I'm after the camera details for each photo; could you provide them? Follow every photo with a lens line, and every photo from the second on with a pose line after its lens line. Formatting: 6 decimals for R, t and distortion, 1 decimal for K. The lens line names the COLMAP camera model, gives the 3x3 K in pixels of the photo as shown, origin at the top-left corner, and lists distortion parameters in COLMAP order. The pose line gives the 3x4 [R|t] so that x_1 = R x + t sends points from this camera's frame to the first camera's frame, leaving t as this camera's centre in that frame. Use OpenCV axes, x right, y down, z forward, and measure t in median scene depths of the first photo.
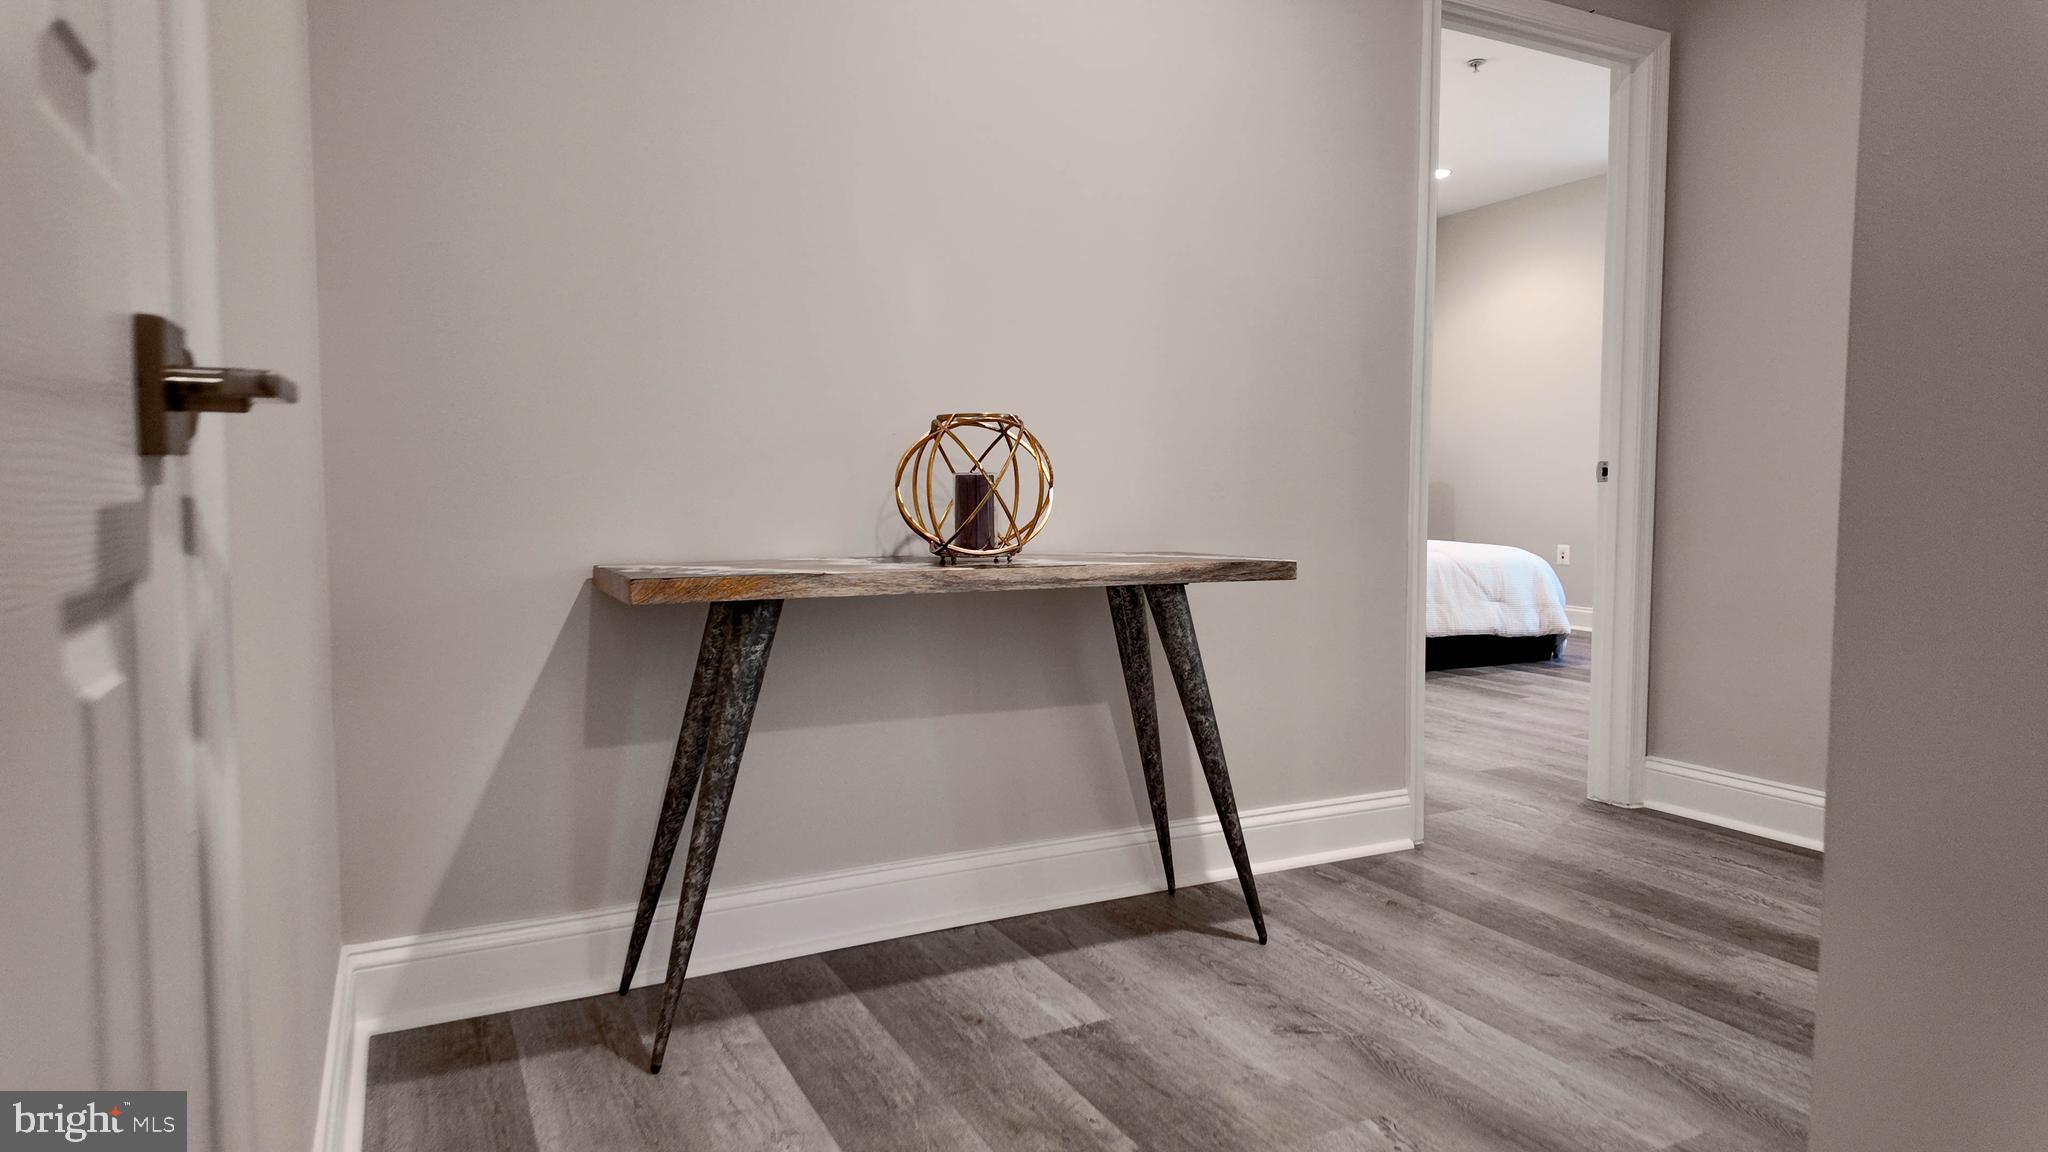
lens RADIAL K [[1194.9, 0, 1024.0], [0, 1194.9, 576.0], [0, 0, 1]] dist [0.083672, -0.081776]
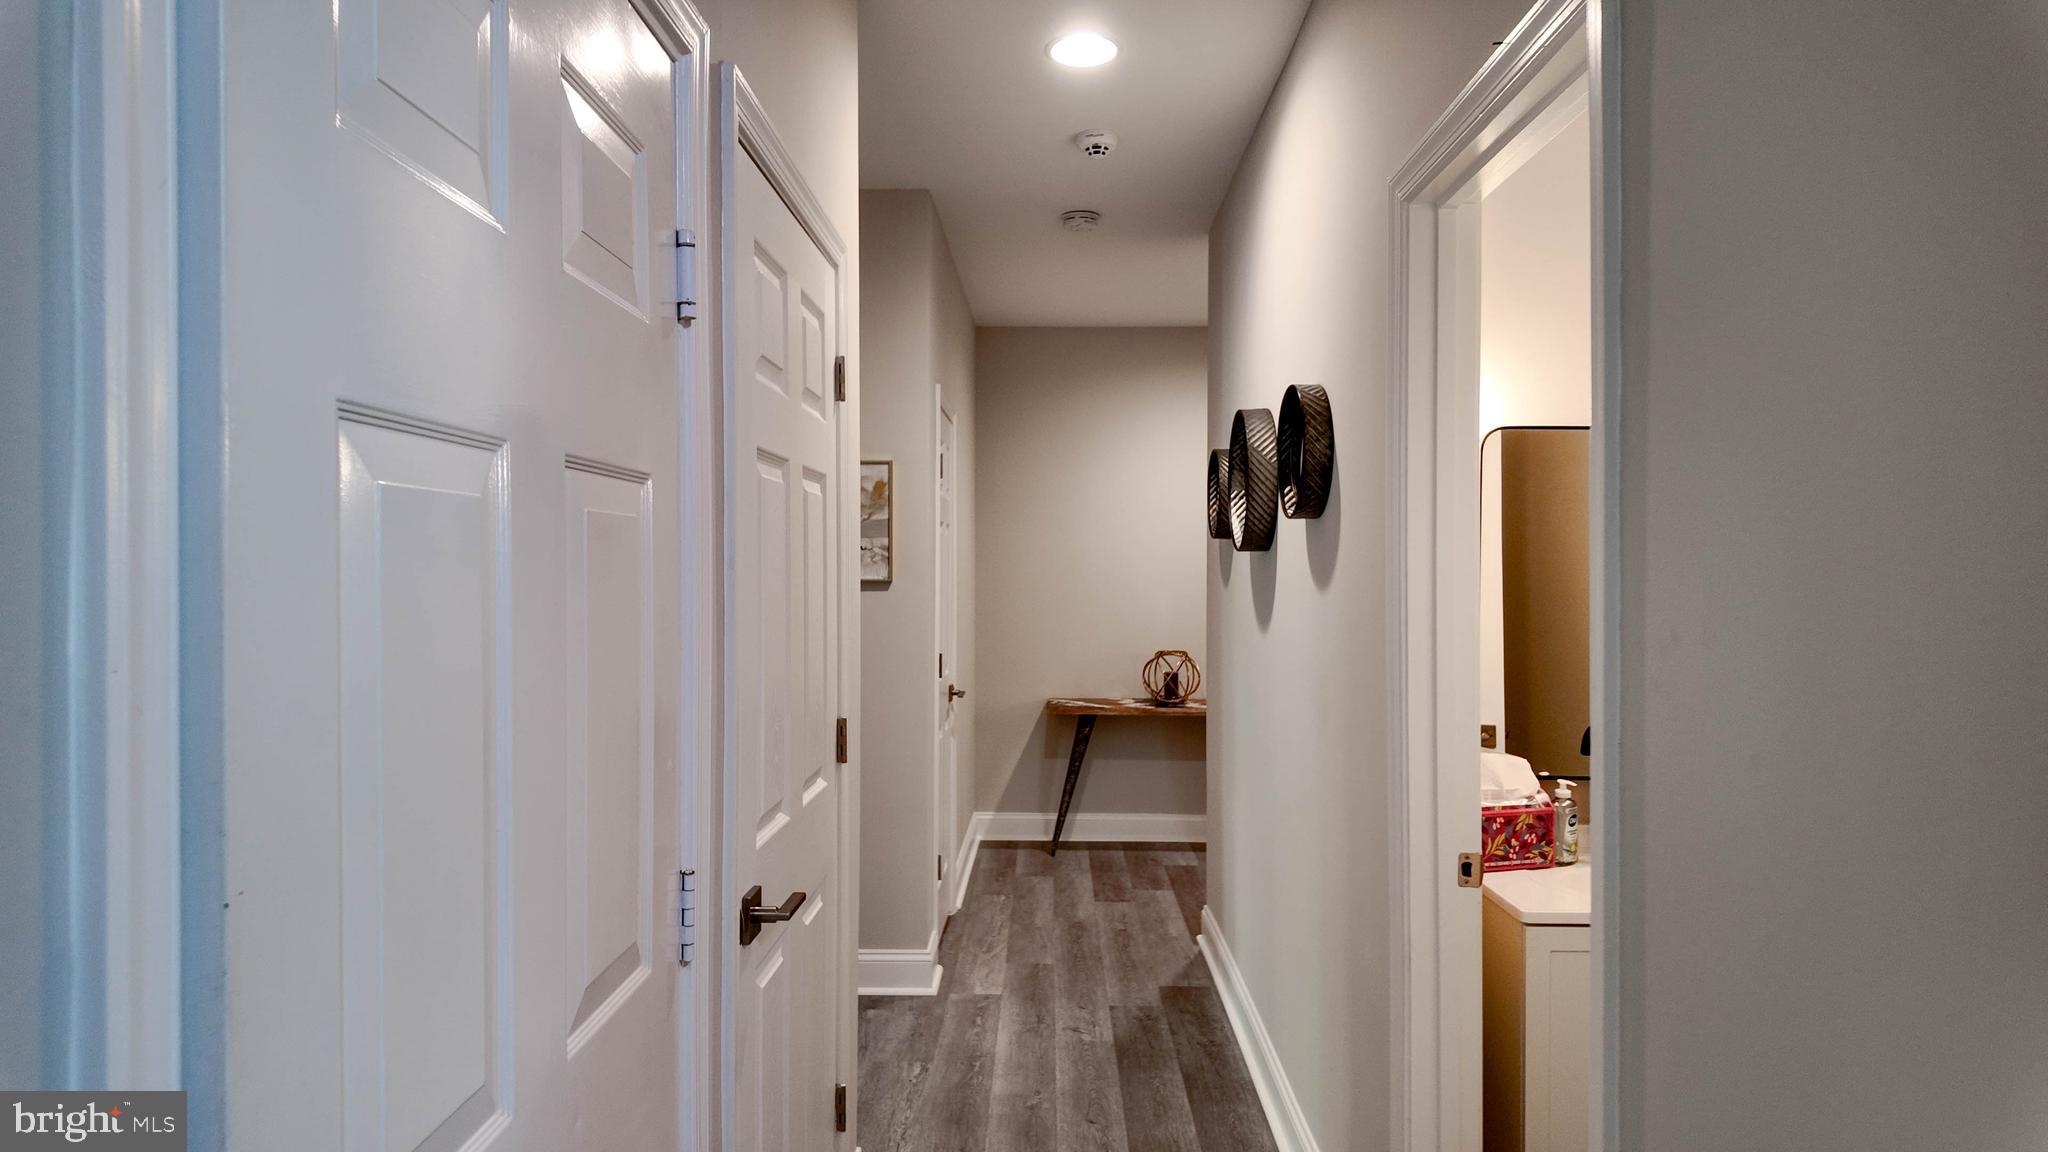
lens RADIAL K [[1194.9, 0, 1024.0], [0, 1194.9, 576.0], [0, 0, 1]] dist [0.083672, -0.081776]
pose [[0.879814, 0.002625, -0.475311, 1.049293], [-0.032171, 0.998020, -0.054038, -0.157597], [0.474228, 0.062835, 0.878157, -1.743218]]
